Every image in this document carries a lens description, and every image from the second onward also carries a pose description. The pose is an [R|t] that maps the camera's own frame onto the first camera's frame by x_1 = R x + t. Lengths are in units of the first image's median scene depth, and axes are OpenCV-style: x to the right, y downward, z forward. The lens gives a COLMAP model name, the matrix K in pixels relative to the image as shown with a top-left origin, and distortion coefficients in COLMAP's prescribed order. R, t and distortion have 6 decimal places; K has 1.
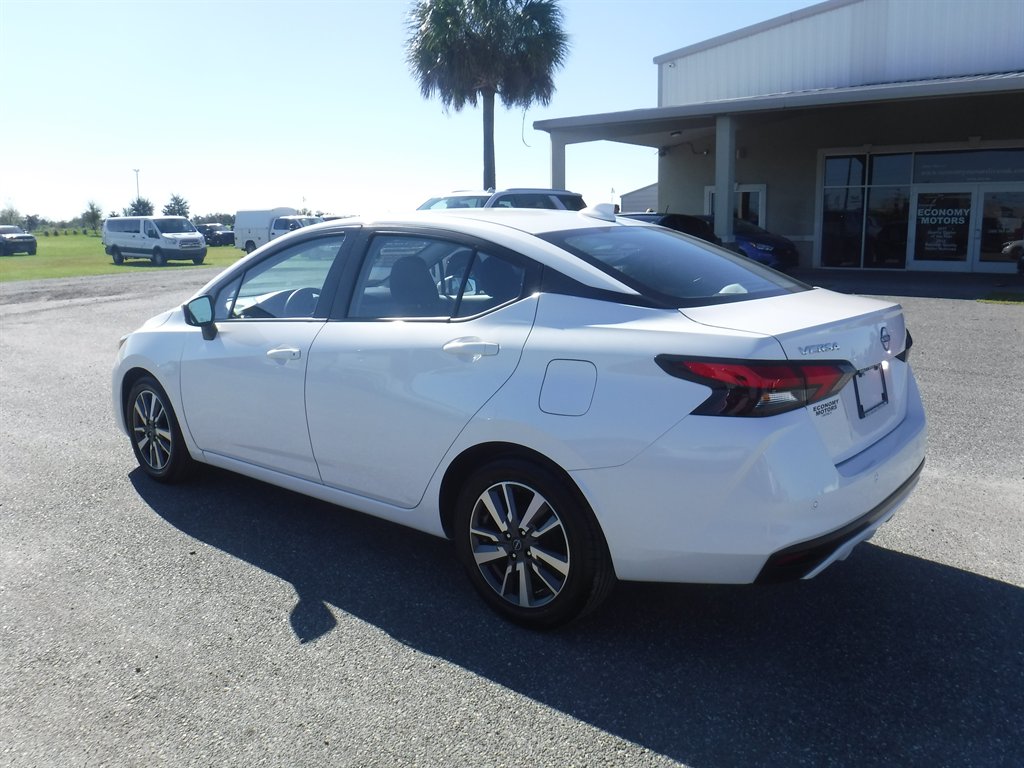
lens RADIAL K [[830.5, 0, 511.5], [0, 830.5, 381.2], [0, 0, 1]] dist [-0.101520, 0.027654]
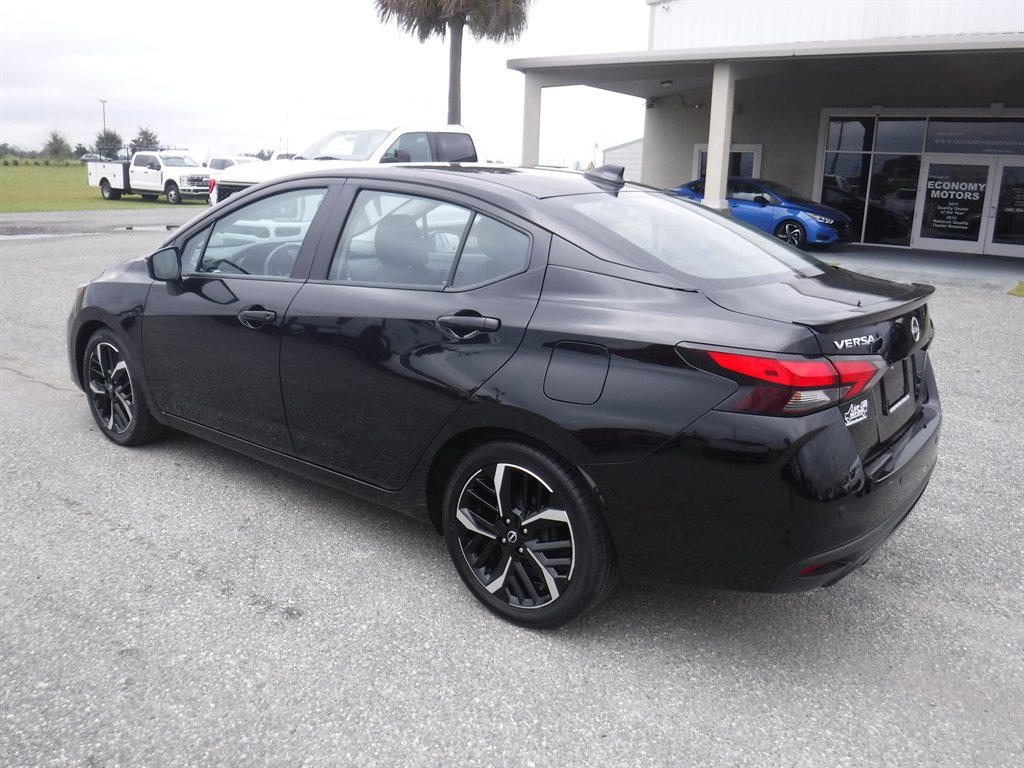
lens RADIAL K [[830.5, 0, 517.2], [0, 830.5, 373.7], [0, 0, 1]] dist [-0.101520, 0.027654]
pose [[0.998482, 0.039794, 0.038079, 0.017571], [-0.041583, 0.998011, 0.047383, -0.021609], [-0.036118, -0.048895, 0.998151, 0.106753]]
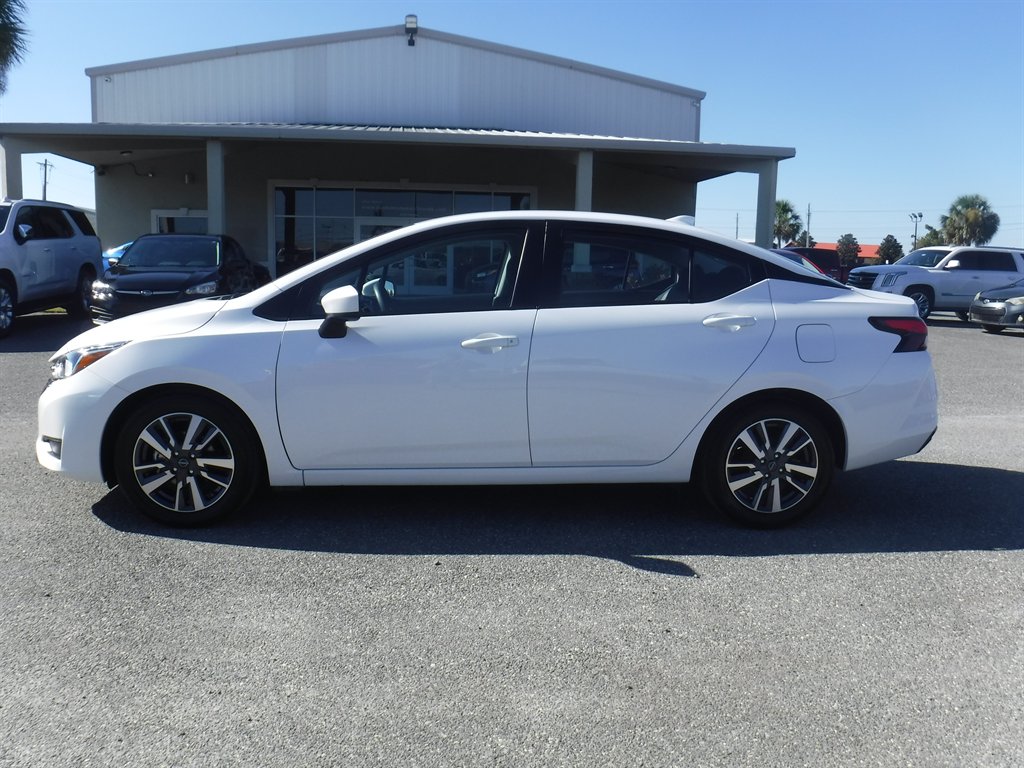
lens RADIAL K [[830.5, 0, 509.2], [0, 830.5, 378.9], [0, 0, 1]] dist [-0.101520, 0.027654]
pose [[0.706543, -0.068371, 0.704360, -0.179363], [0.097191, 0.995265, -0.000884, 0.002526], [-0.700964, 0.069082, 0.709843, 0.050683]]
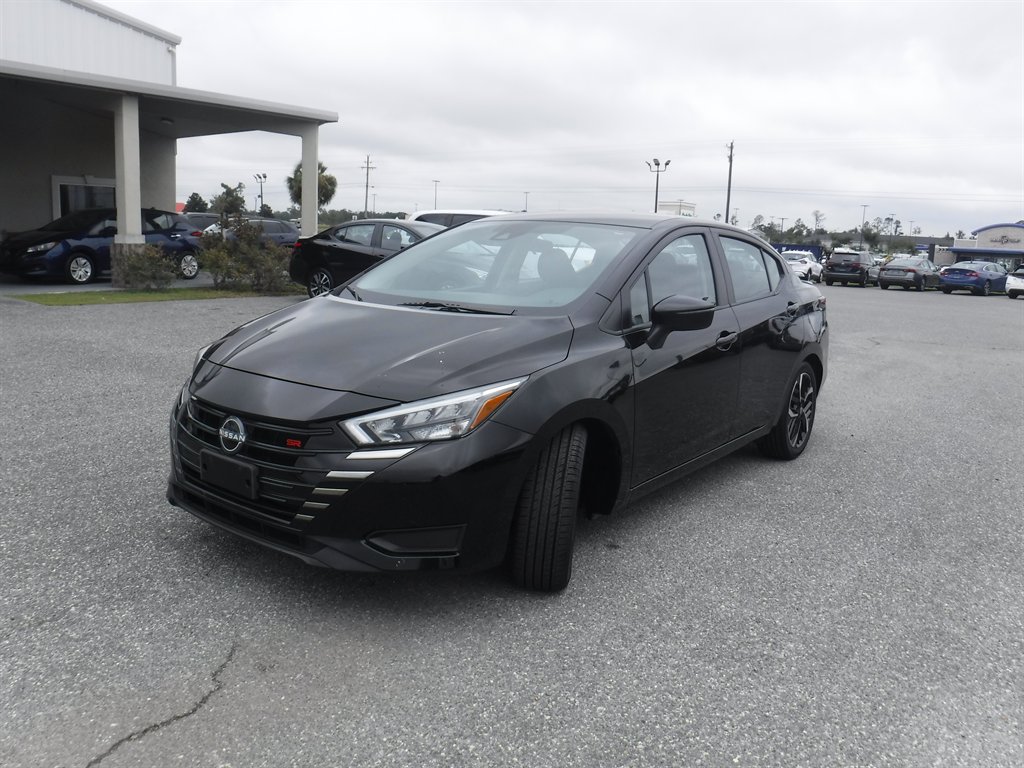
lens RADIAL K [[830.5, 0, 510.3], [0, 830.5, 389.1], [0, 0, 1]] dist [-0.101520, 0.027654]
pose [[-0.034978, -0.164763, 0.985713, -0.233265], [0.149398, 0.974371, 0.168169, -0.053337], [-0.988158, 0.153146, -0.009467, 0.330332]]
